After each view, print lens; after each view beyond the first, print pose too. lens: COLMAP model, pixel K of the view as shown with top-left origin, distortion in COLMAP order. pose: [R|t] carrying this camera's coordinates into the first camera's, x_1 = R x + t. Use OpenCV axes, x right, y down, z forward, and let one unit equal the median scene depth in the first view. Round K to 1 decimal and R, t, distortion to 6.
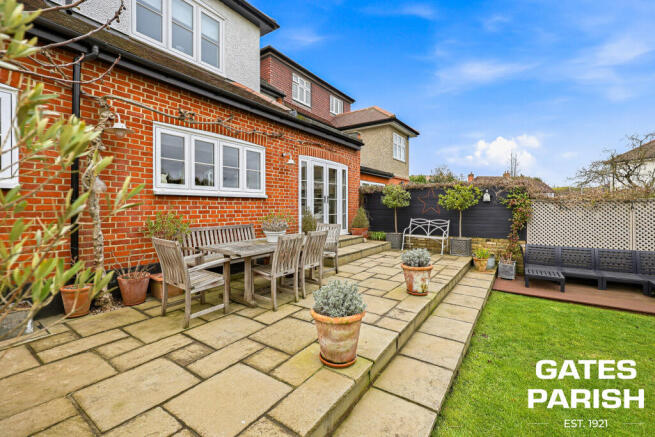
lens RADIAL K [[278.8, 0, 327.5], [0, 278.8, 218.5], [0, 0, 1]] dist [0.000495, 0.000045]
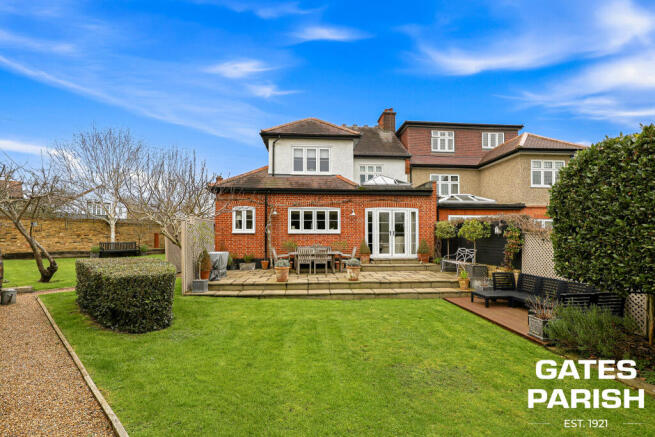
lens RADIAL K [[278.8, 0, 327.5], [0, 278.8, 218.5], [0, 0, 1]] dist [0.000495, 0.000045]
pose [[0.669683, -0.047584, -0.741121, 0.964854], [-0.029875, 0.995411, -0.090906, 0.001437], [0.742046, 0.083020, 0.665188, -0.312841]]
